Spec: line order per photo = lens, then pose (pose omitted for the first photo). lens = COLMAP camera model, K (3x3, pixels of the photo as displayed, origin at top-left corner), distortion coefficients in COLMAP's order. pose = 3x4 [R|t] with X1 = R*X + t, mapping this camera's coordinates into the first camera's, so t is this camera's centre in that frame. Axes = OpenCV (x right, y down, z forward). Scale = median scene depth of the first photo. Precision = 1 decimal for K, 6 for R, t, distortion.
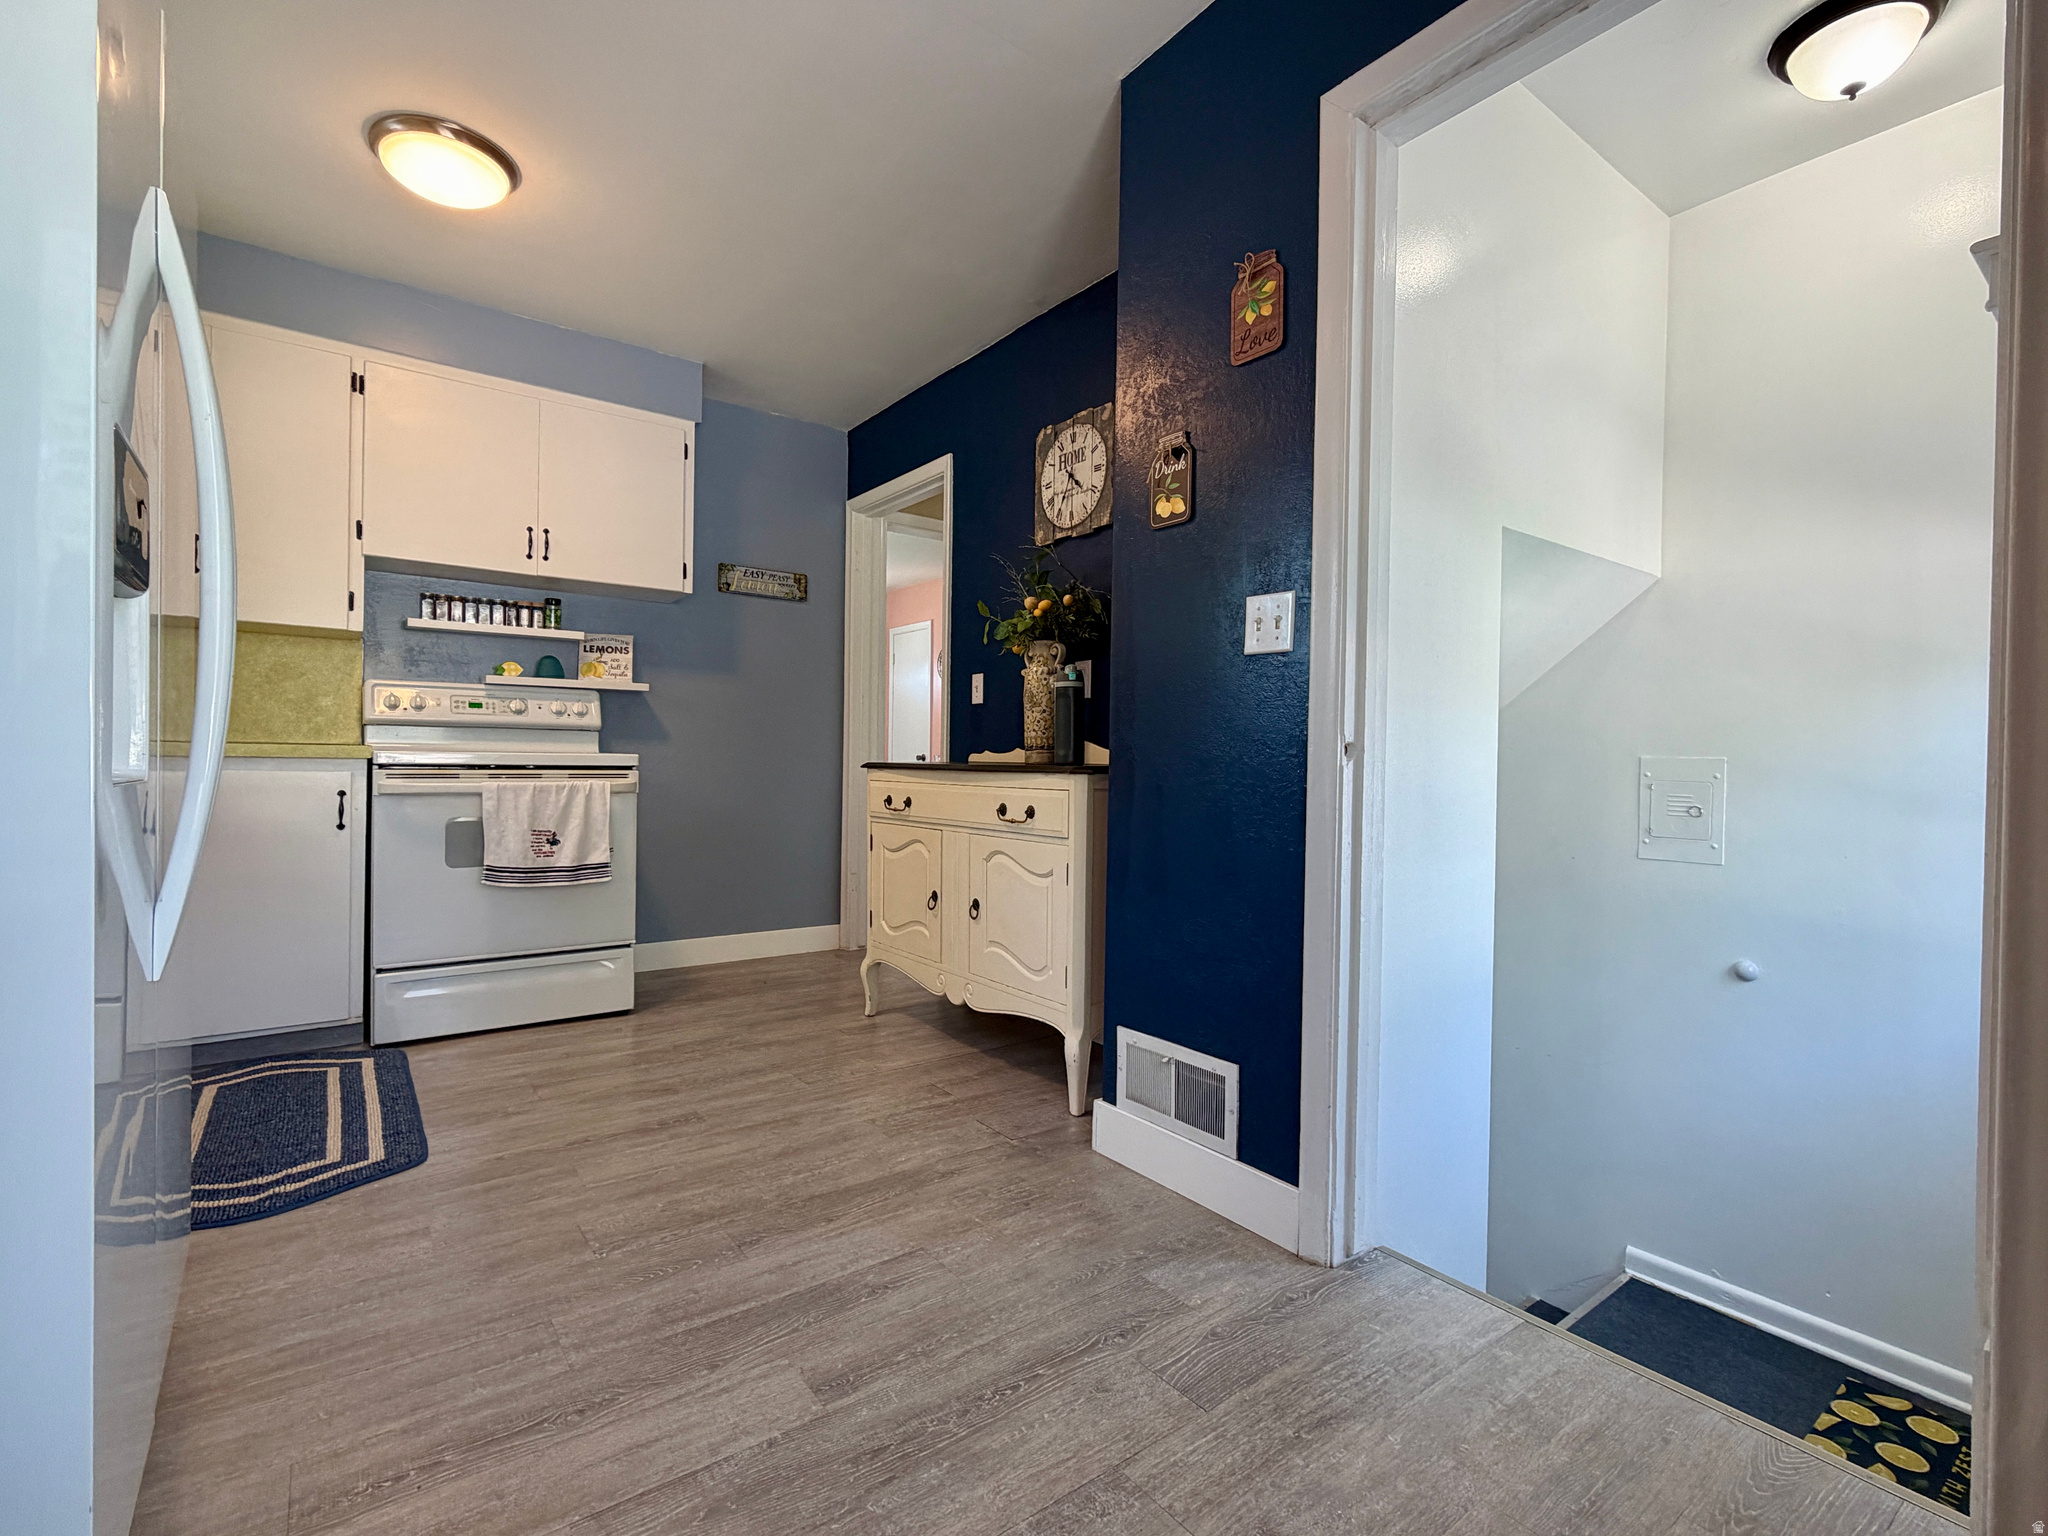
lens RADIAL K [[941.3, 0, 1021.3], [0, 941.3, 771.1], [0, 0, 1]] dist [-0.001426, -0.000999]
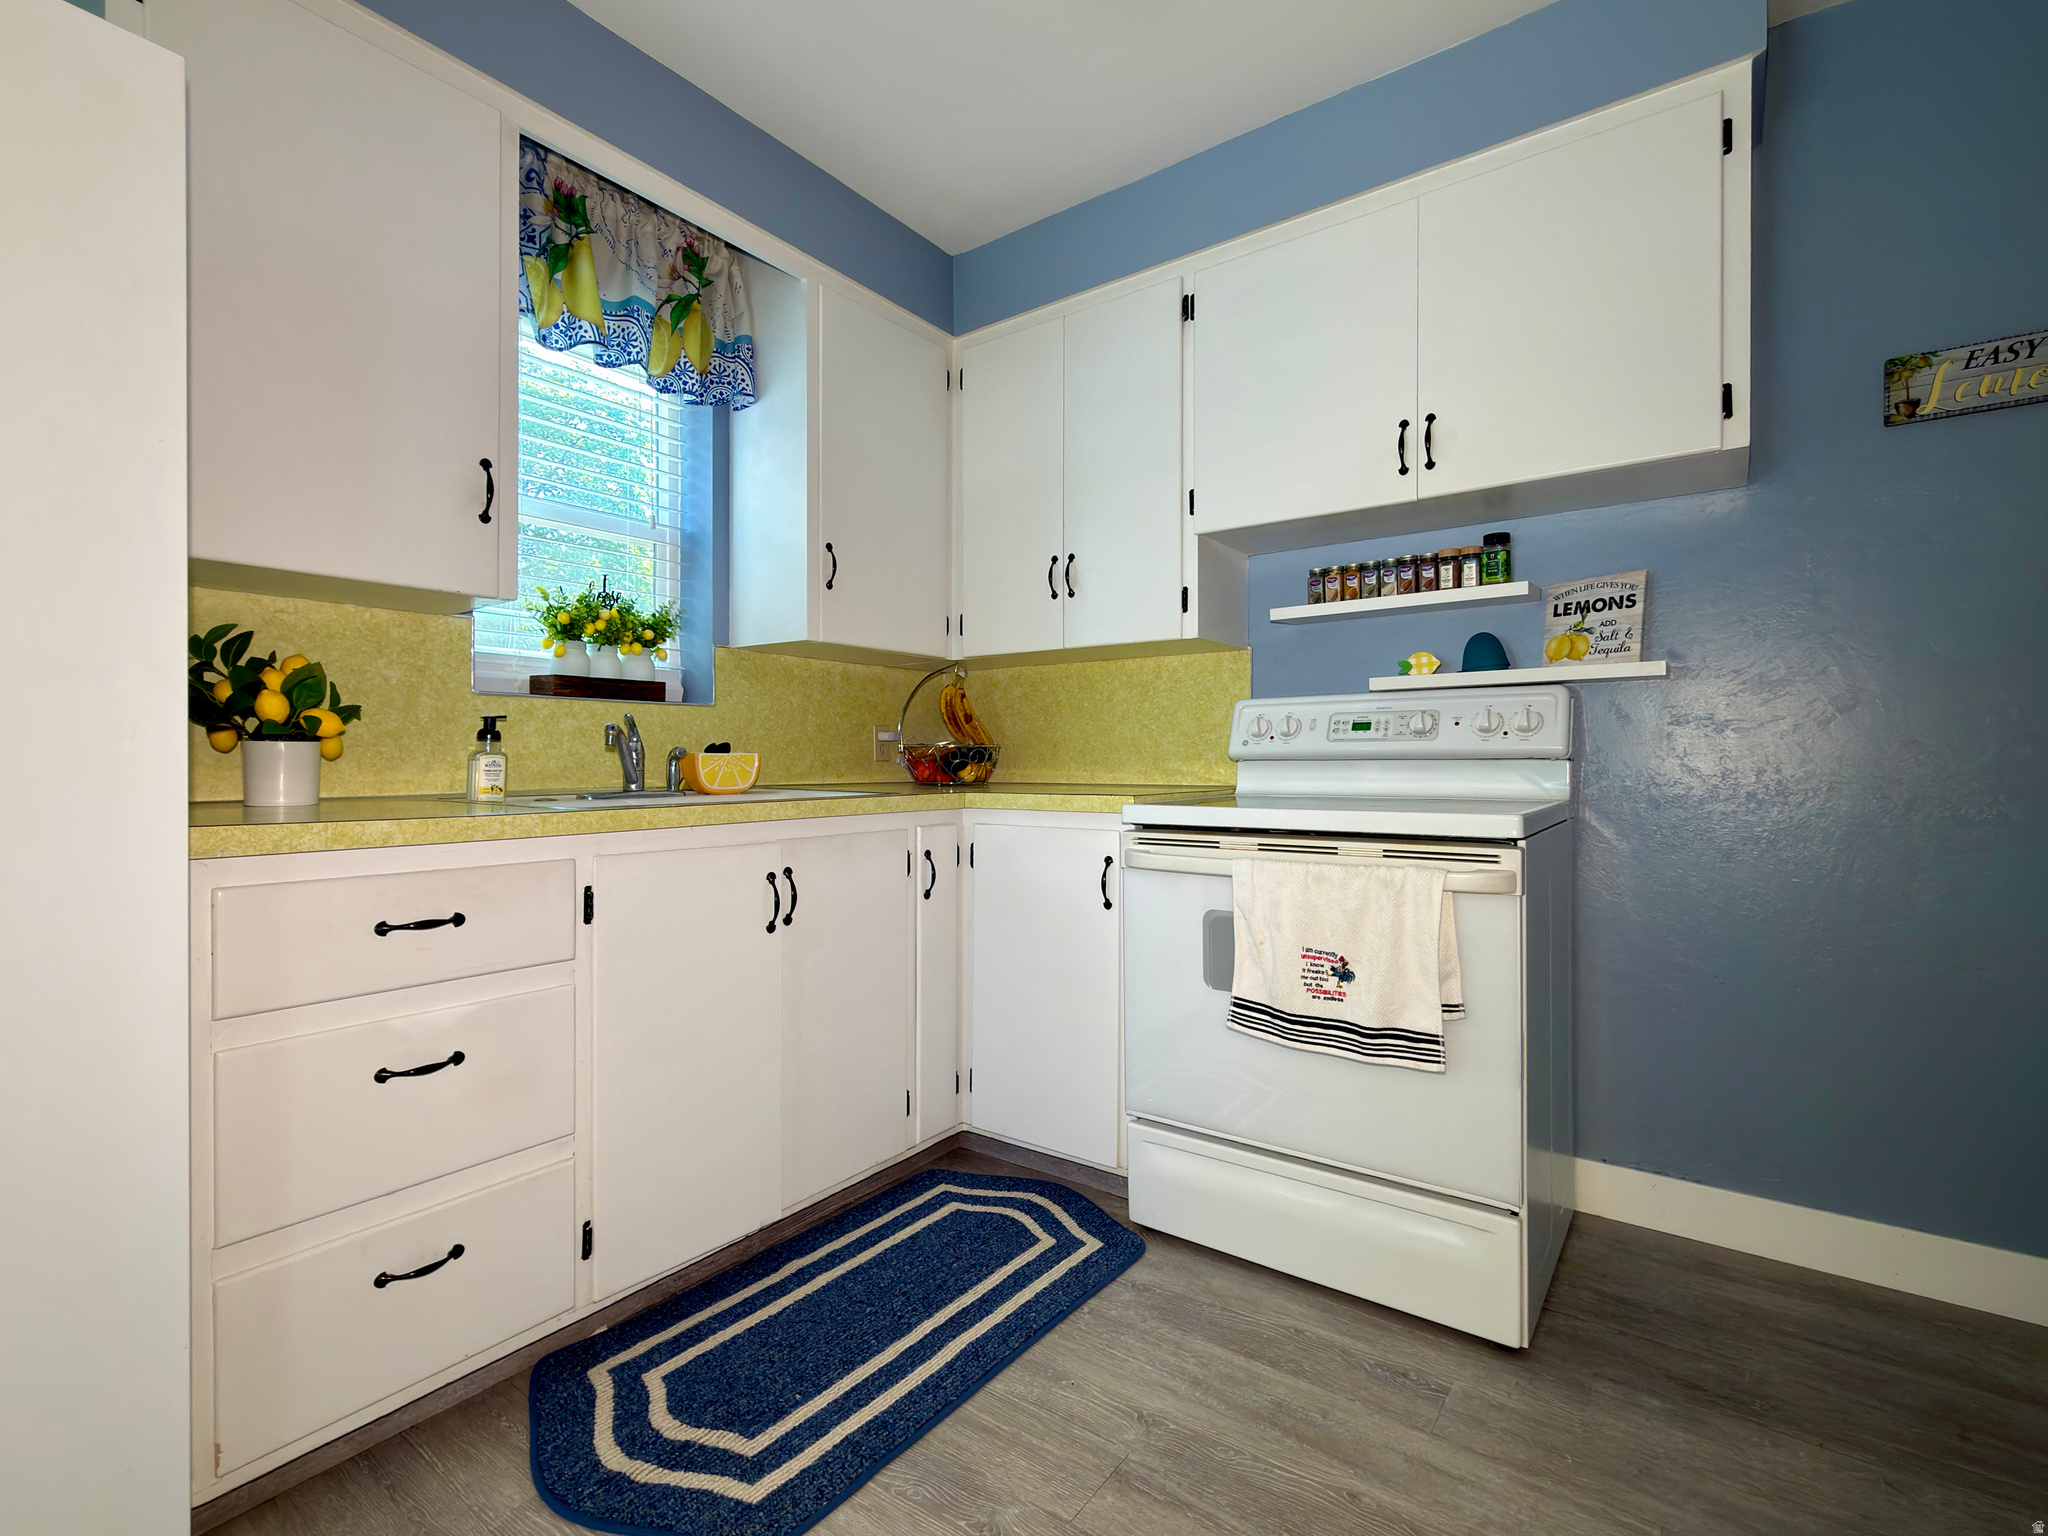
lens RADIAL K [[943.8, 0, 1023.9], [0, 943.8, 770.2], [0, 0, 1]] dist [0.002043, 0.000109]
pose [[0.288496, -0.007149, -0.957454, -0.026938], [-0.002921, 0.999961, -0.008346, -0.037191], [0.957477, 0.005205, 0.288464, 0.655654]]
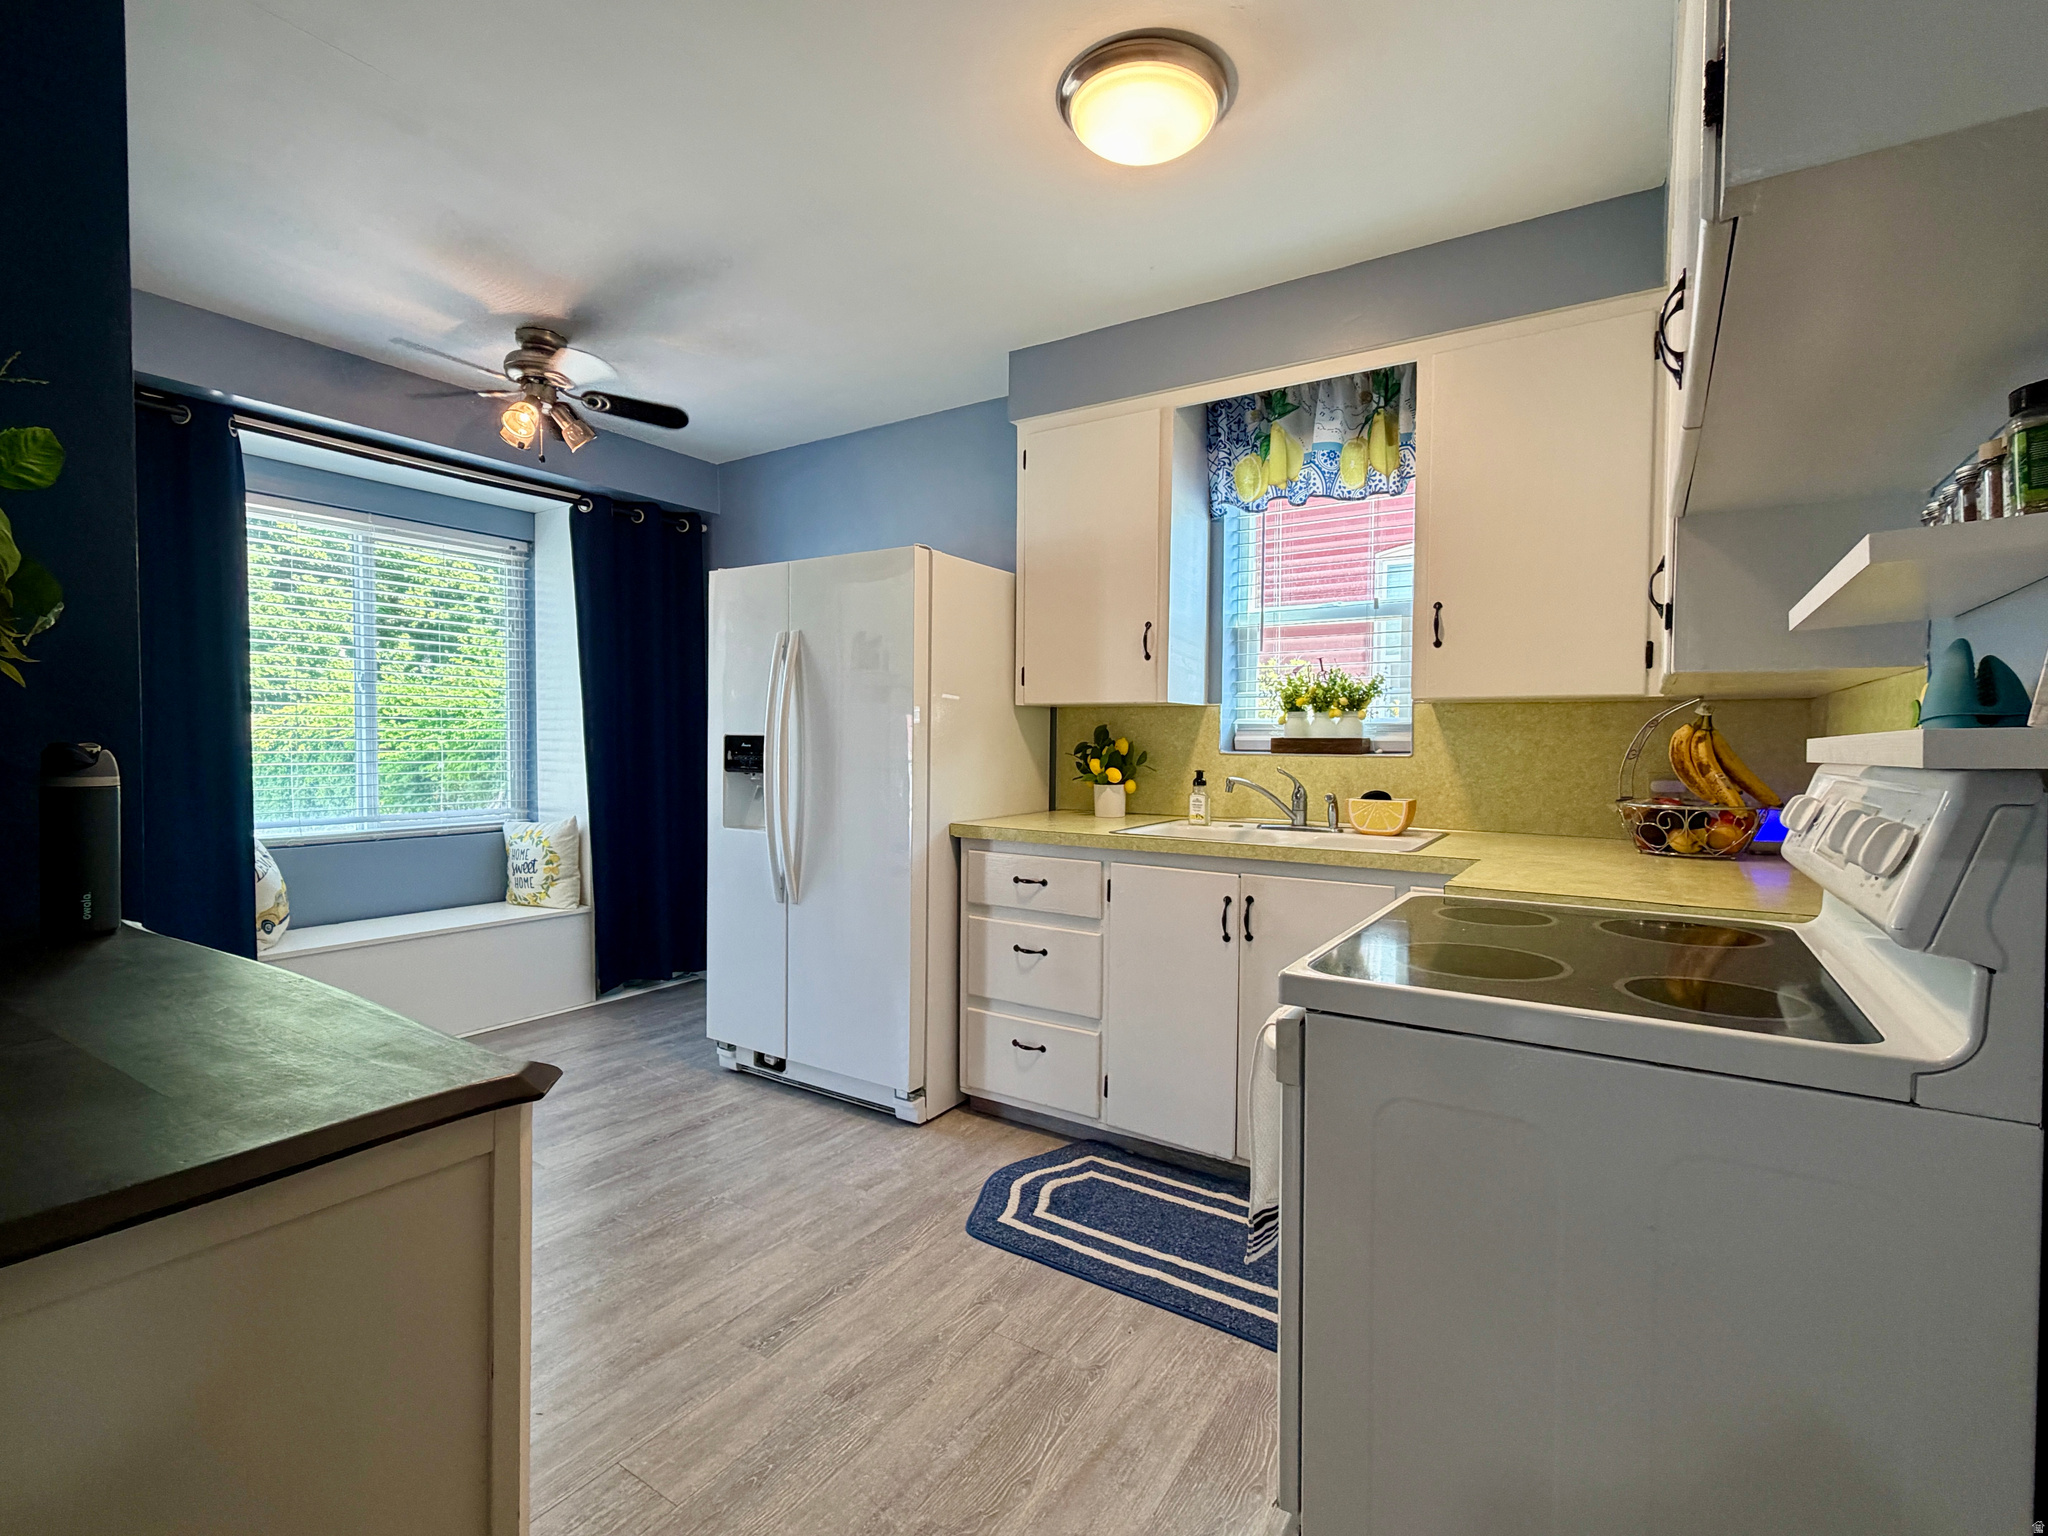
lens RADIAL K [[941.3, 0, 1021.3], [0, 941.3, 771.1], [0, 0, 1]] dist [-0.001426, -0.000999]
pose [[-0.939901, -0.013770, -0.341168, -0.211323], [-0.027036, 0.999051, 0.034160, -0.103725], [0.340374, 0.041331, -0.939381, 1.348309]]
